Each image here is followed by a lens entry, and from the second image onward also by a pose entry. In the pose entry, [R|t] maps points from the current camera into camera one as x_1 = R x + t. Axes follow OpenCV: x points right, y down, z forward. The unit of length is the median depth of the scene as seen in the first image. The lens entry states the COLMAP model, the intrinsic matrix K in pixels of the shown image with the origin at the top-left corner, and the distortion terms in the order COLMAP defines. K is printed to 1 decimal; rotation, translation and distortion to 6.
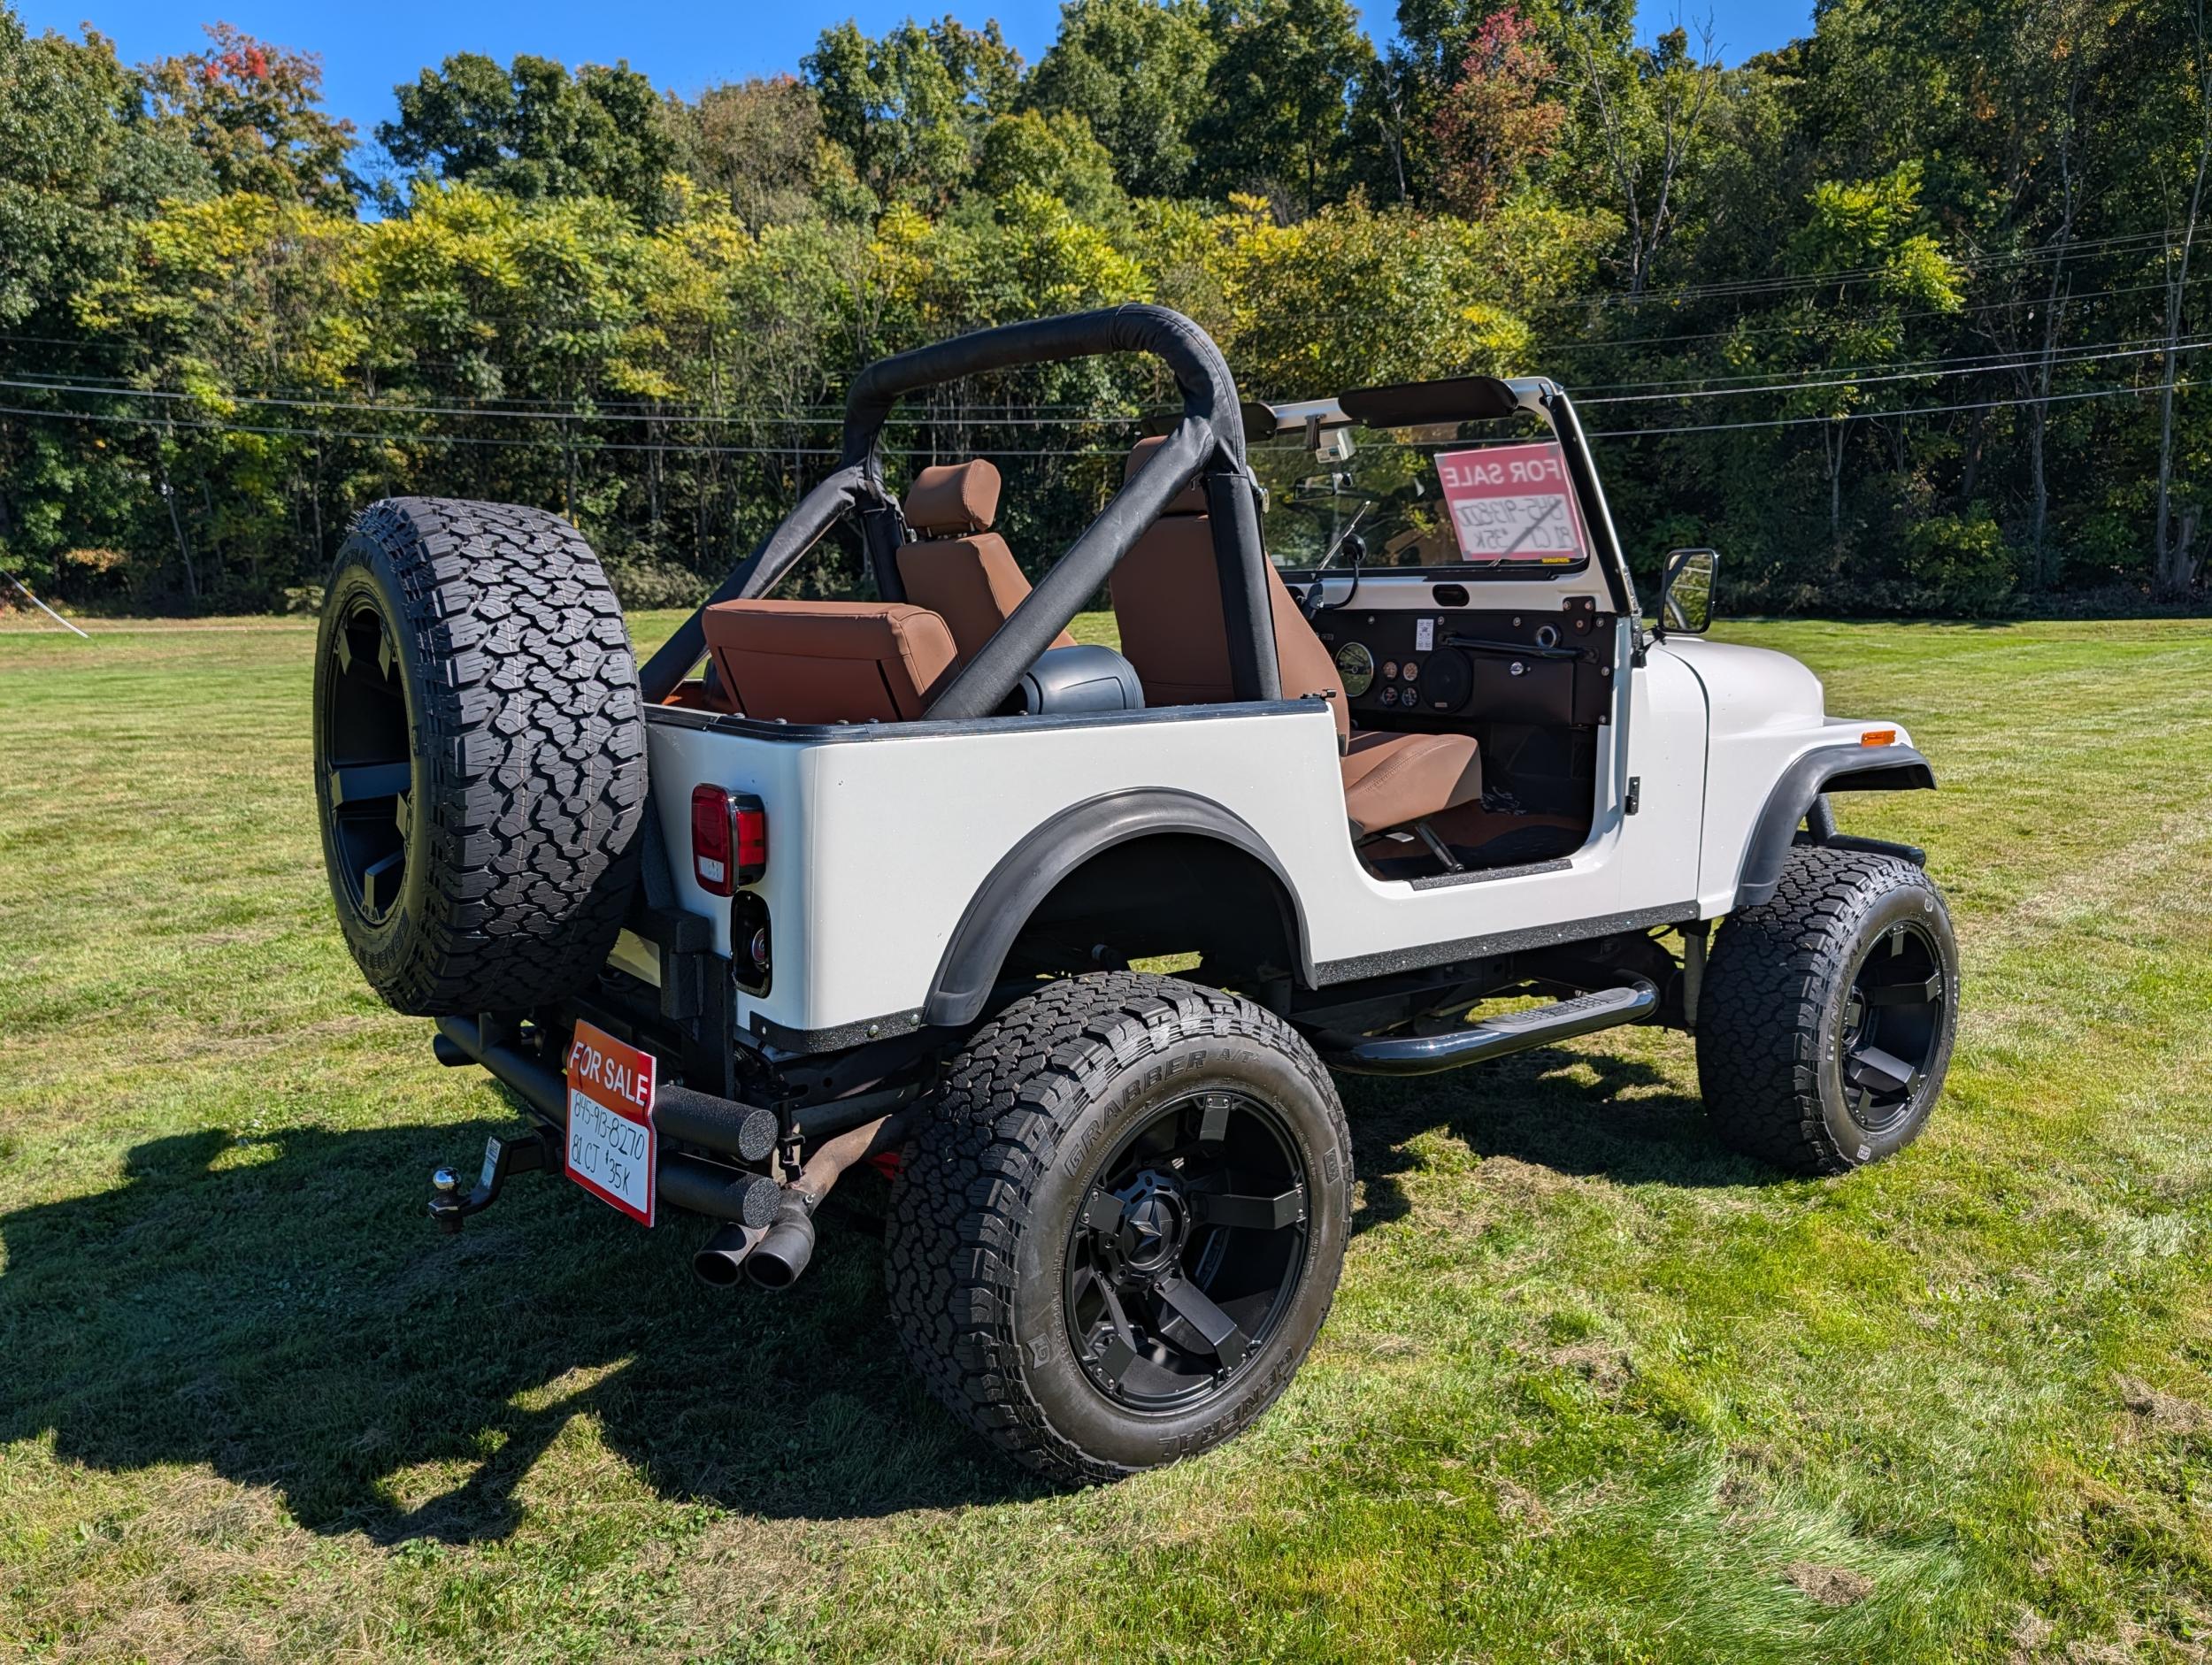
lens RADIAL K [[1616.9, 0, 1112.6], [0, 1616.9, 864.6], [0, 0, 1]] dist [0.007978, -0.004888]
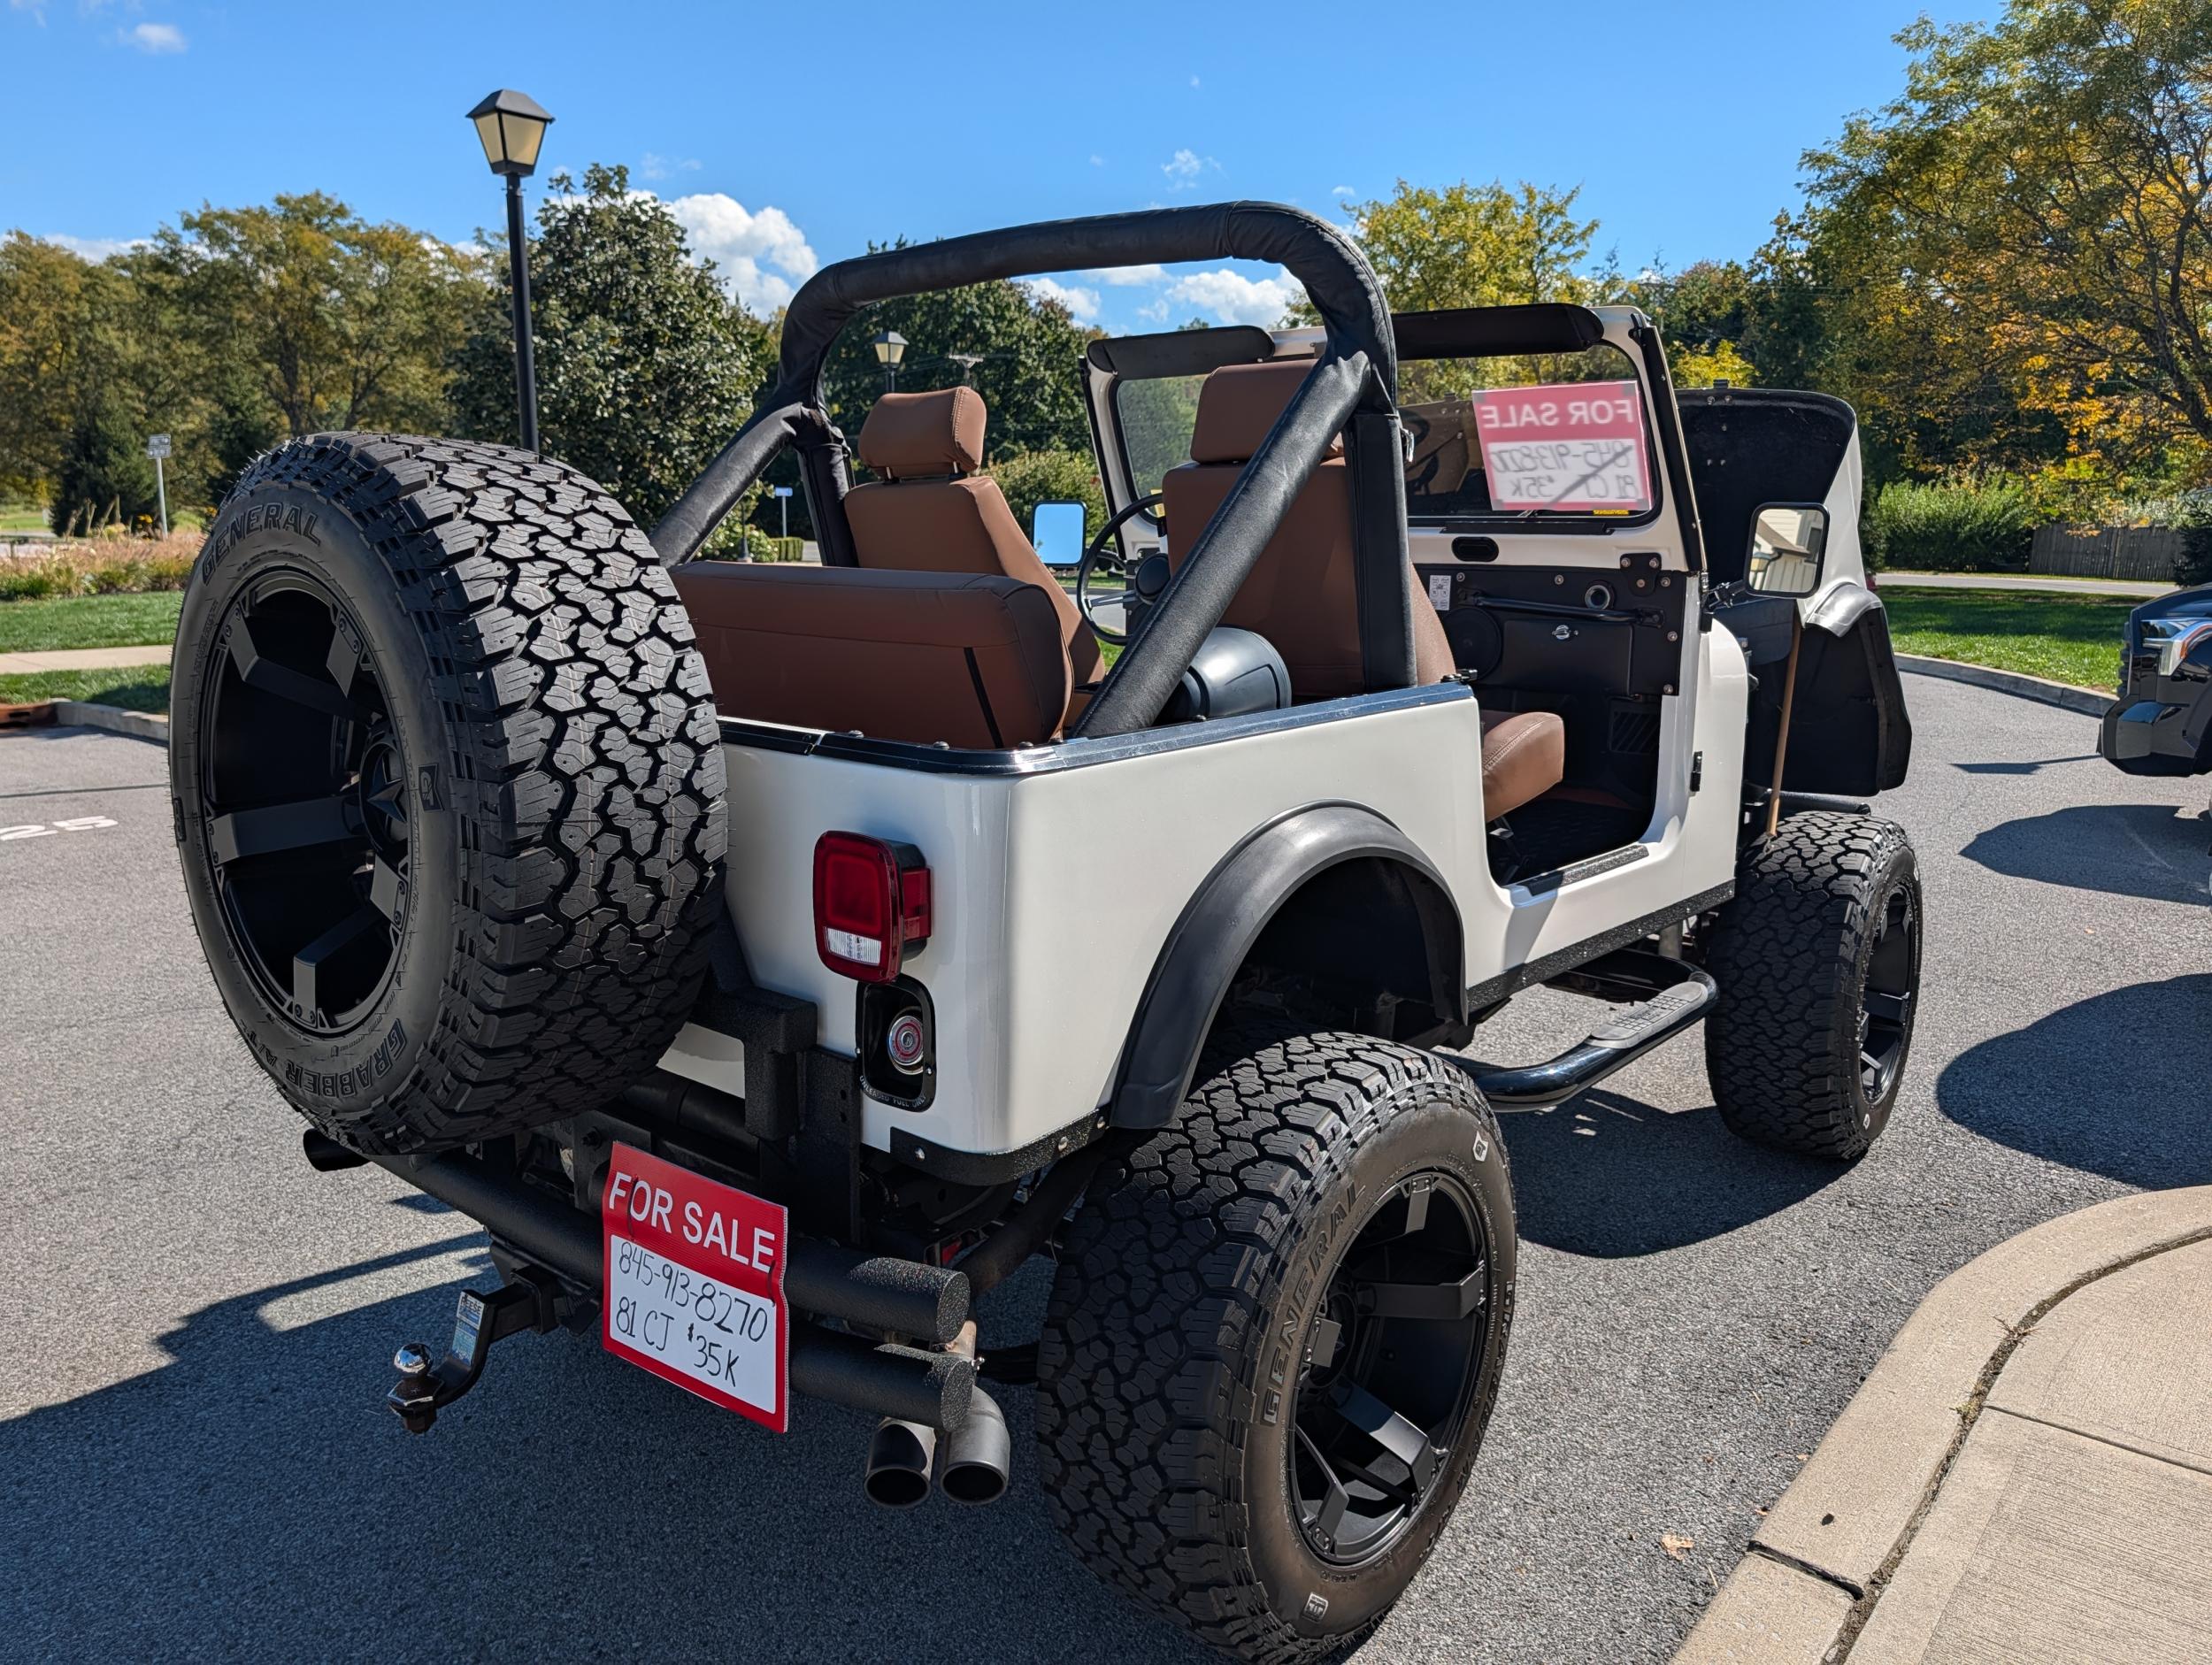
lens RADIAL K [[1623.0, 0, 1106.0], [0, 1623.0, 832.5], [0, 0, 1]] dist [0.010574, -0.016353]
pose [[0.979284, -0.035056, 0.199434, -0.255785], [0.029636, 0.999108, 0.030095, -0.062548], [-0.200311, -0.023561, 0.979449, 0.229517]]
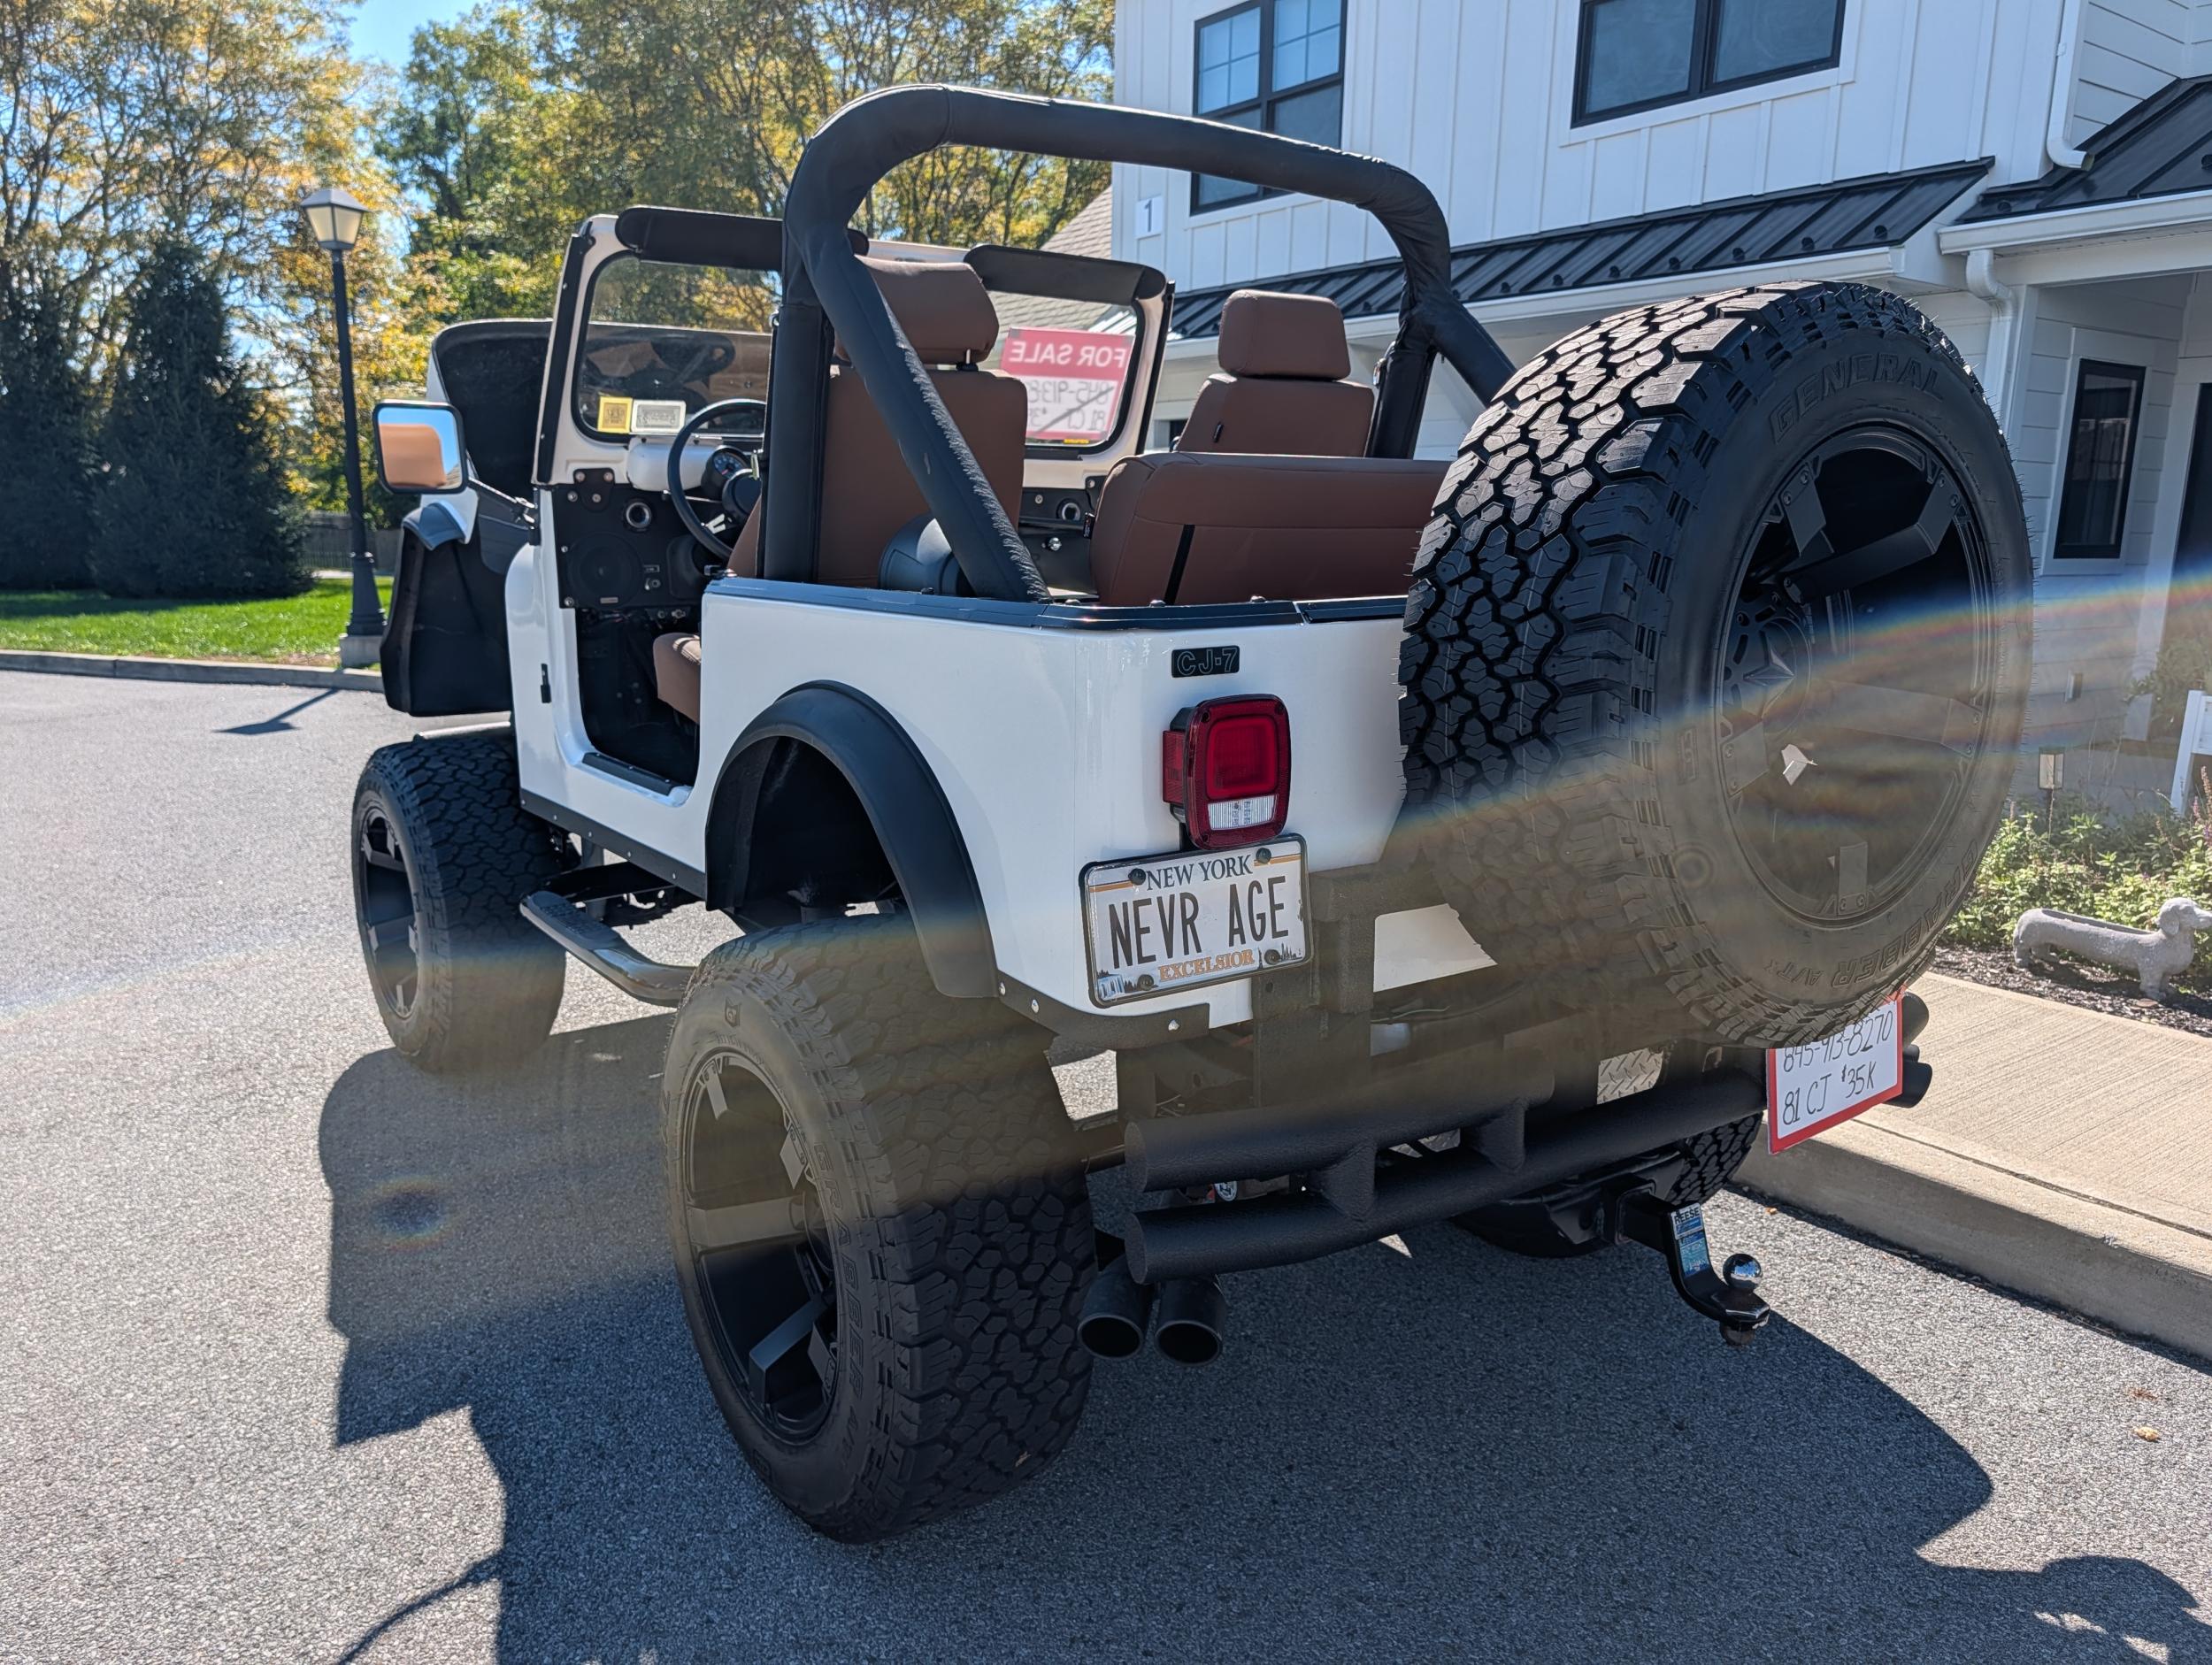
lens RADIAL K [[1628.6, 0, 1087.6], [0, 1628.6, 861.3], [0, 0, 1]] dist [0.003315, 0.002029]
pose [[0.063263, -0.208352, 0.976006, -1.164861], [0.160526, 0.967355, 0.196100, -0.175731], [-0.985002, 0.144268, 0.094643, 1.270471]]
